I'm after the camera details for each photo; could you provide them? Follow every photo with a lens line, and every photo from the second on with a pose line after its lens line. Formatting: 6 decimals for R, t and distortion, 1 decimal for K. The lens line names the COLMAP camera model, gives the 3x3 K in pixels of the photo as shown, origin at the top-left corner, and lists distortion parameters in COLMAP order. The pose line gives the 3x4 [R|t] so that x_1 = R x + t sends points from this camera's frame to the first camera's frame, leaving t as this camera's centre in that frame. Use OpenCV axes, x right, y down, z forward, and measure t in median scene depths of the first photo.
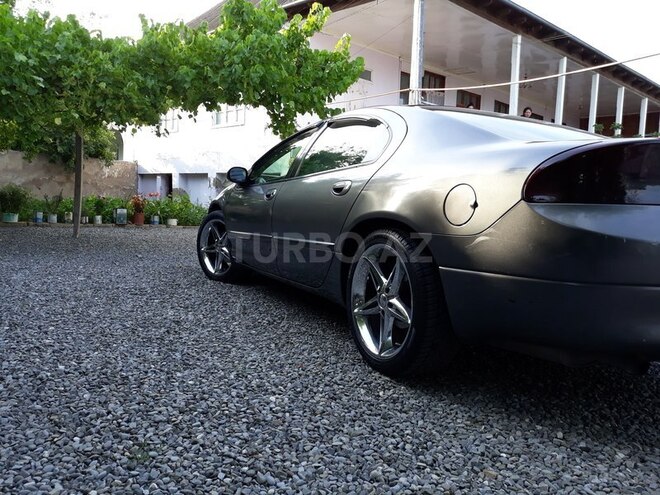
lens RADIAL K [[530.9, 0, 330.0], [0, 530.9, 247.5], [0, 0, 1]] dist [0.007072, -0.035273]
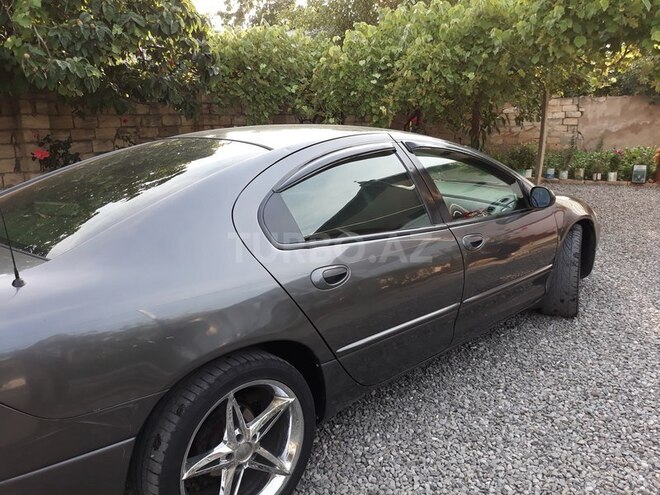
lens RADIAL K [[531.7, 0, 330.0], [0, 531.7, 247.5], [0, 0, 1]] dist [-0.000349, -0.014998]
pose [[0.305790, 0.173328, -0.936189, 0.605052], [-0.043099, 0.984802, 0.168250, -0.130374], [0.951123, -0.011101, 0.308613, 0.481508]]
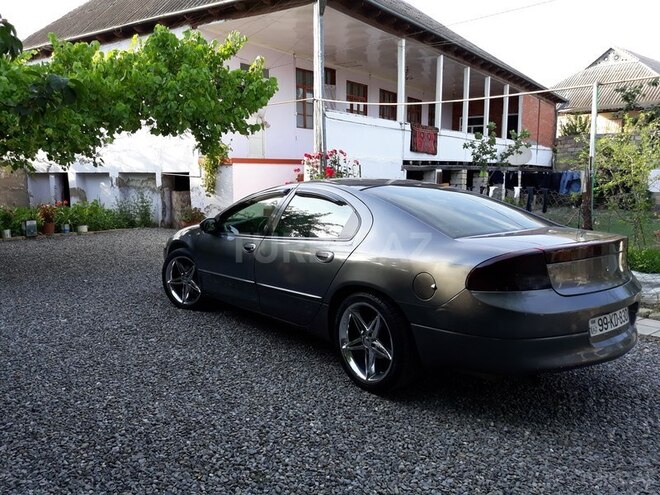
lens RADIAL K [[530.9, 0, 330.0], [0, 530.9, 247.5], [0, 0, 1]] dist [0.007072, -0.035273]
pose [[0.975650, -0.072284, 0.207082, -0.118797], [0.060040, 0.996089, 0.064821, -0.109008], [-0.210957, -0.050810, 0.976174, -0.158110]]
